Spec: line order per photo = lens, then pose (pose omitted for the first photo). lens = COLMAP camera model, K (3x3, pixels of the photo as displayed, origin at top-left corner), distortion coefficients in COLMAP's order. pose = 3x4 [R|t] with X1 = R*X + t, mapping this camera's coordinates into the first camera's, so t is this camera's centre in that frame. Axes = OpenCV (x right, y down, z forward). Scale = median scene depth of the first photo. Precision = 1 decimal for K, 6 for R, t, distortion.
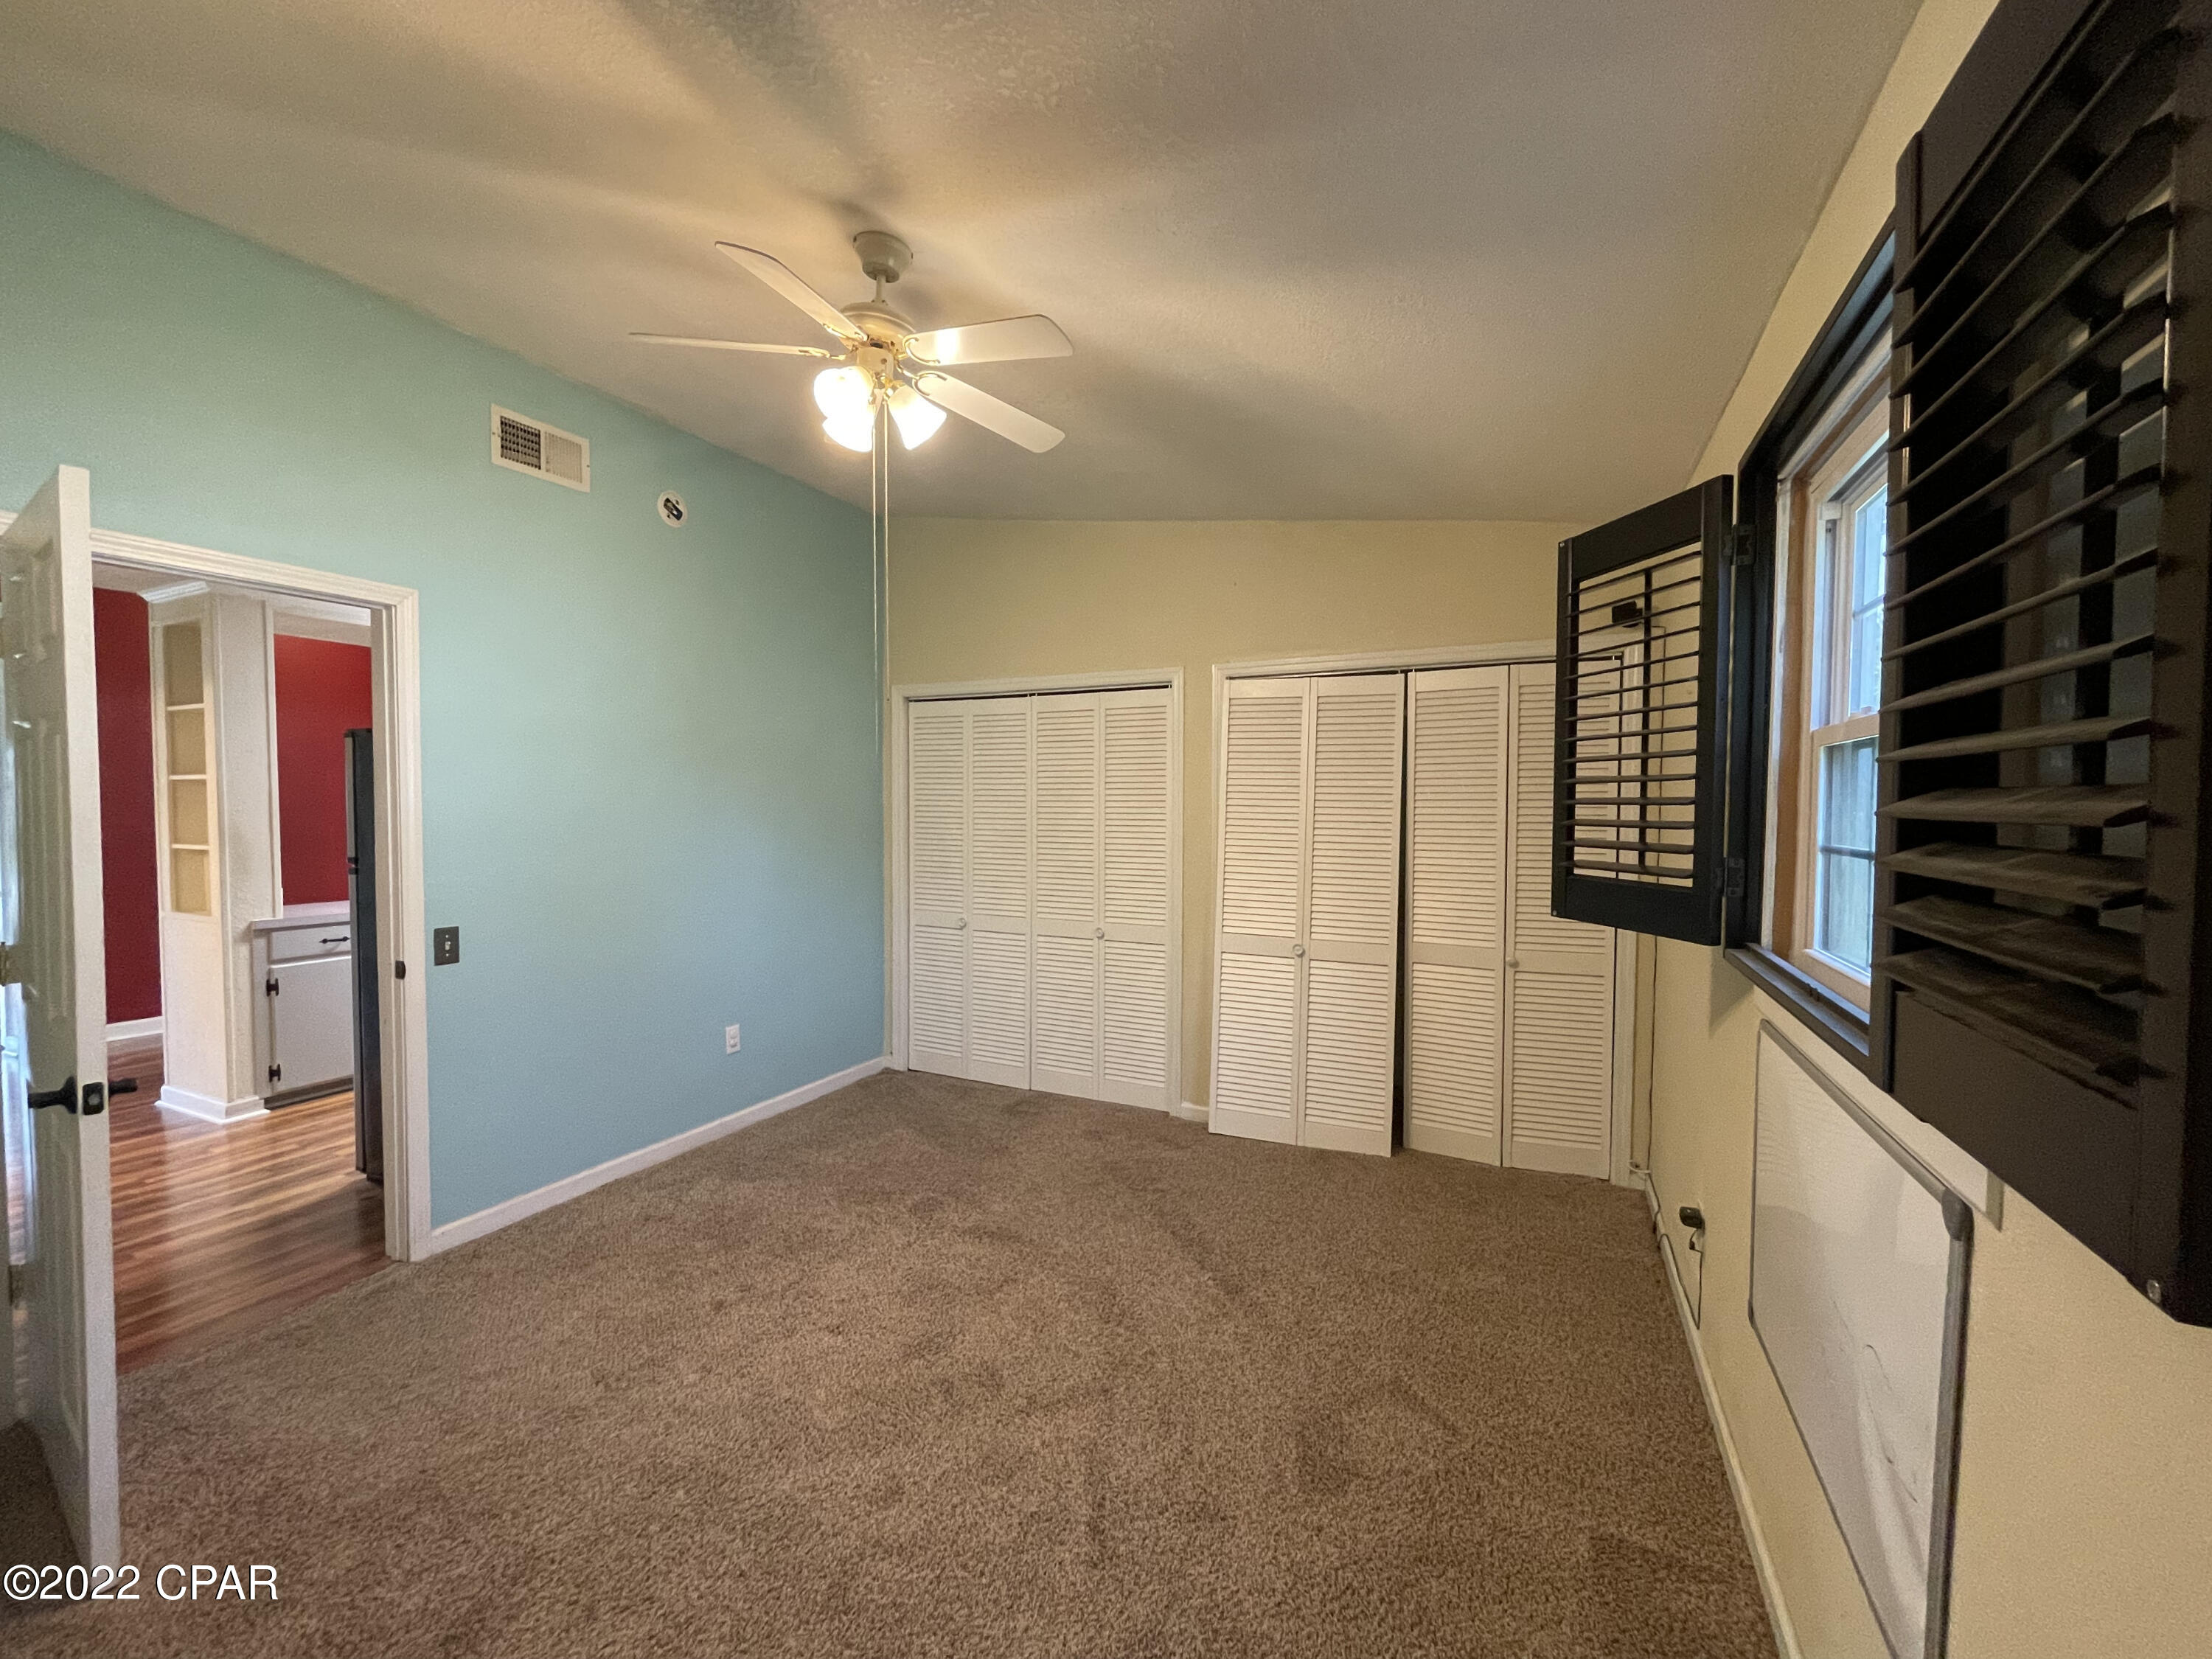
lens RADIAL K [[894.5, 0, 1099.9], [0, 894.5, 832.3], [0, 0, 1]] dist [-0.004912, 0.001293]
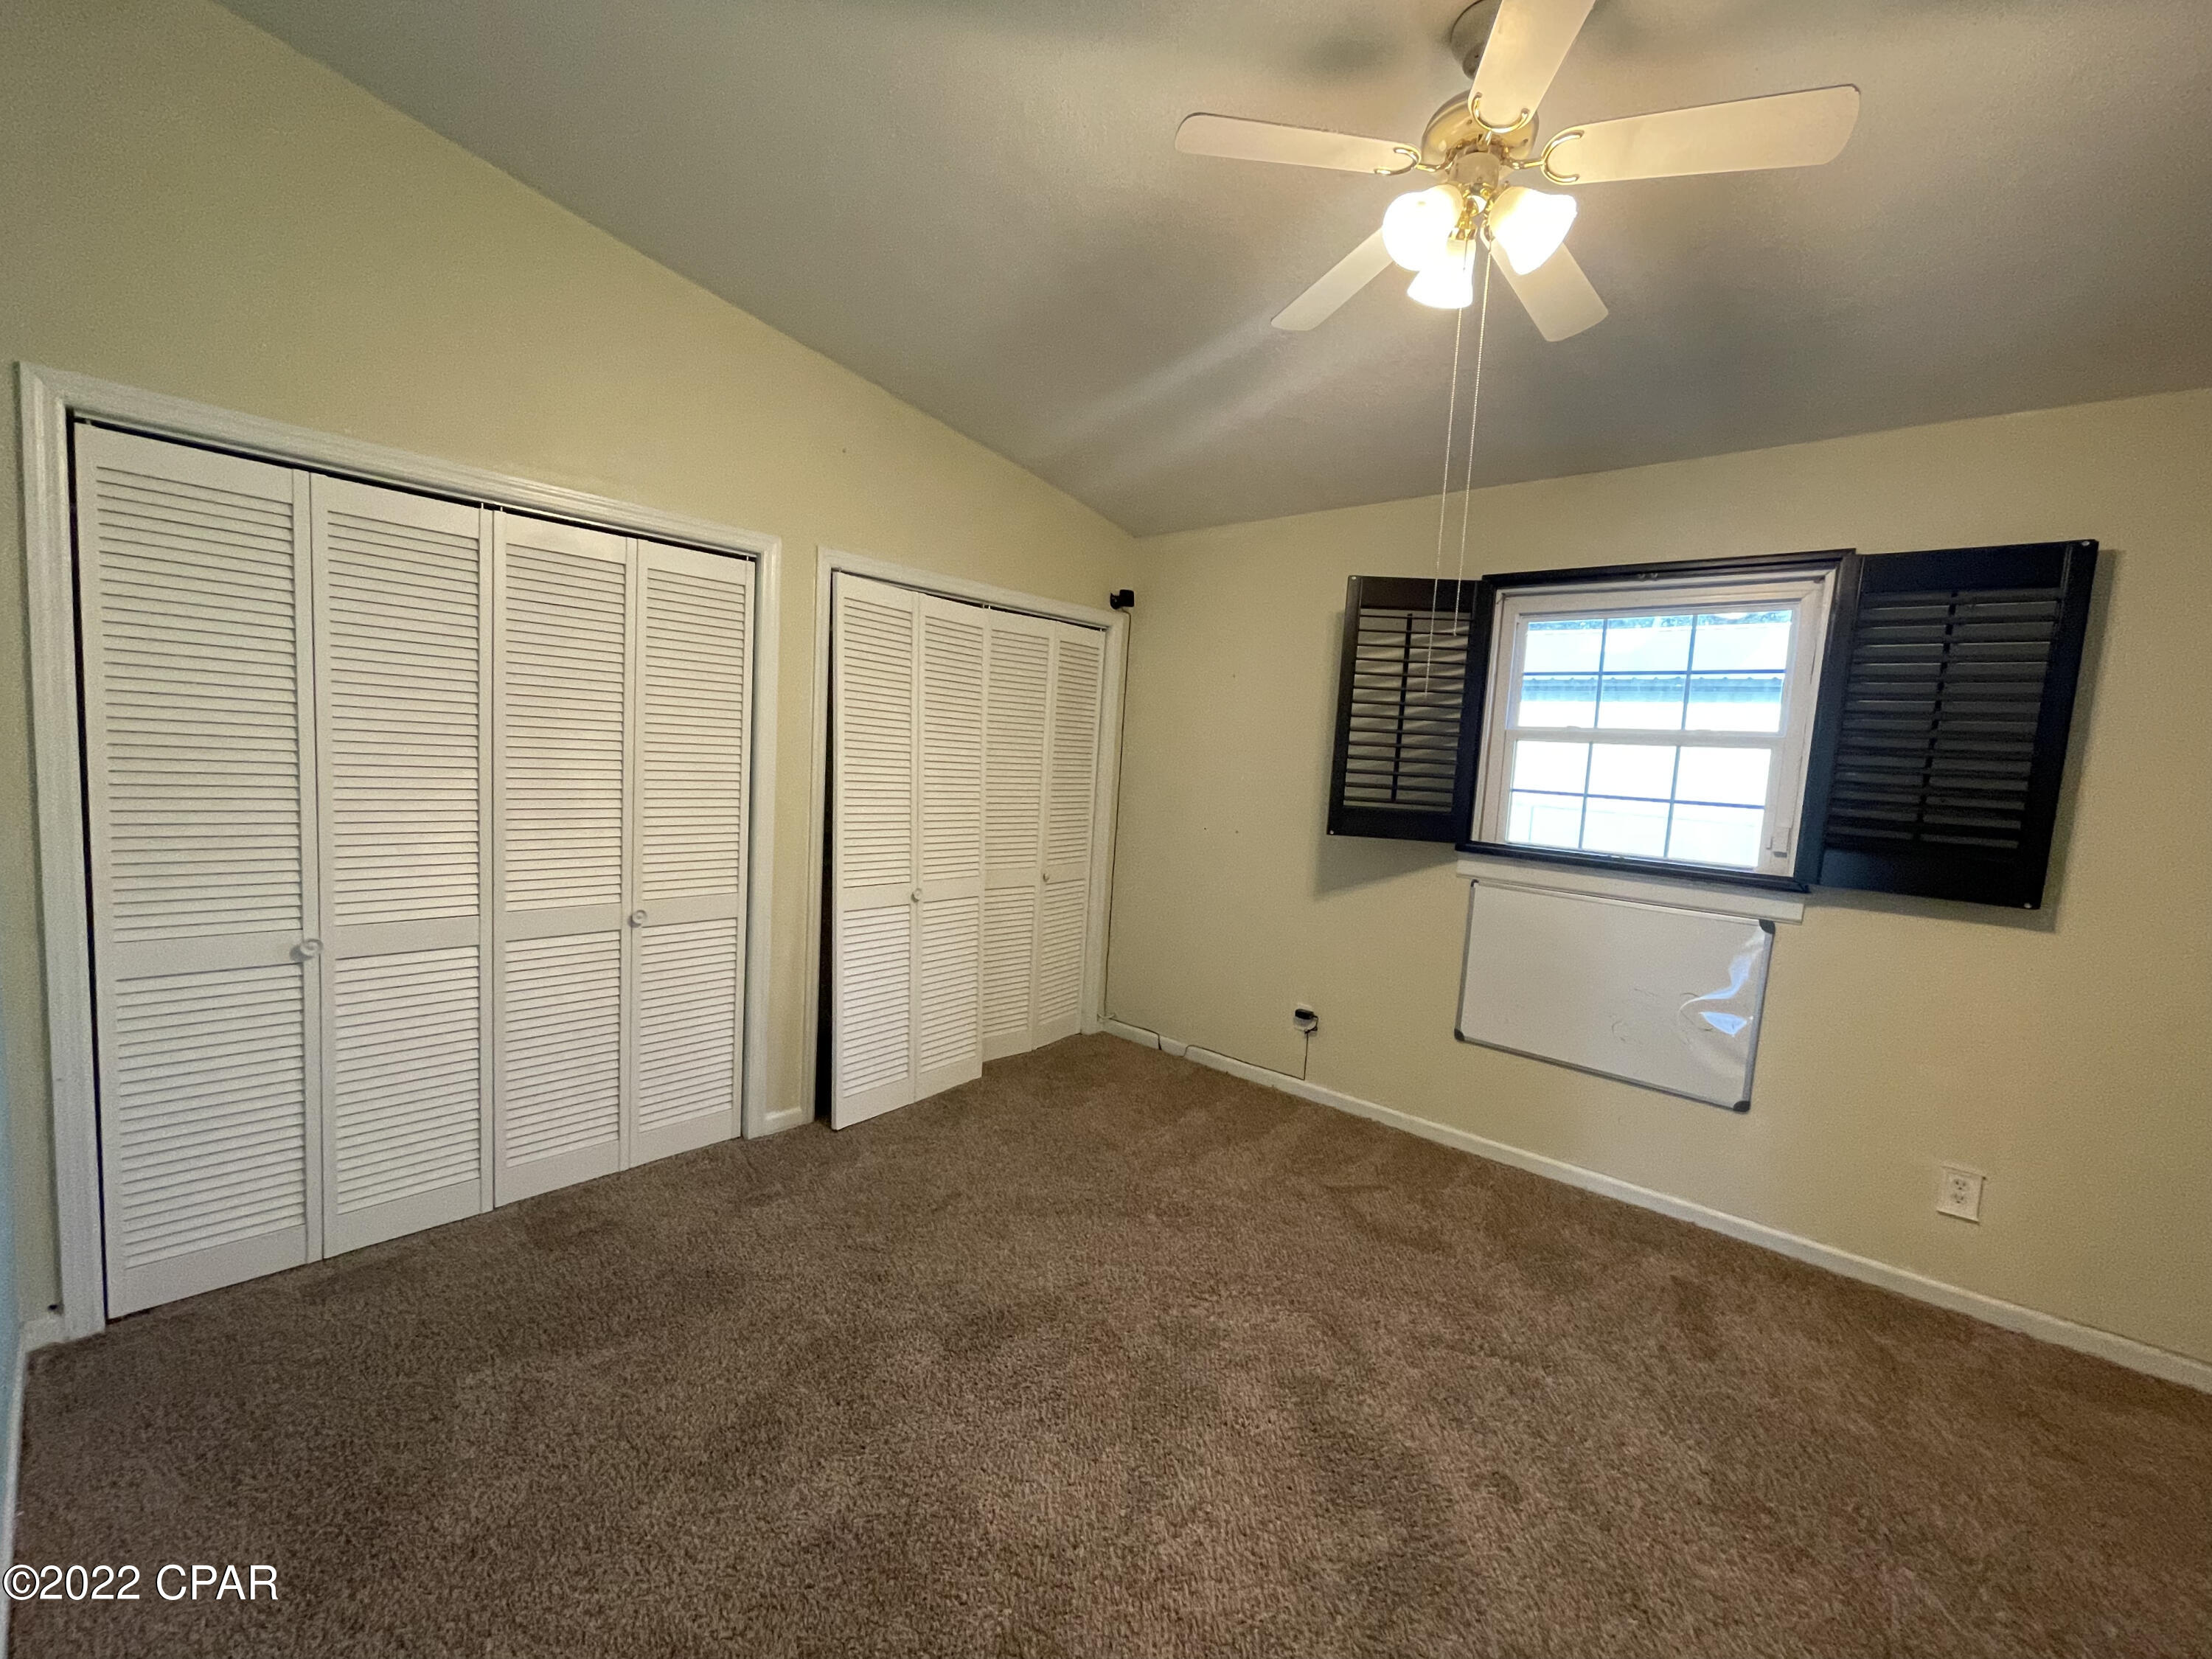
lens RADIAL K [[894.5, 0, 1094.2], [0, 894.5, 825.6], [0, 0, 1]] dist [-0.004912, 0.001293]
pose [[0.281738, -0.072340, 0.956761, -0.703087], [-0.025796, 0.996222, 0.082920, -0.022116], [-0.959145, -0.048043, 0.278808, 0.677231]]
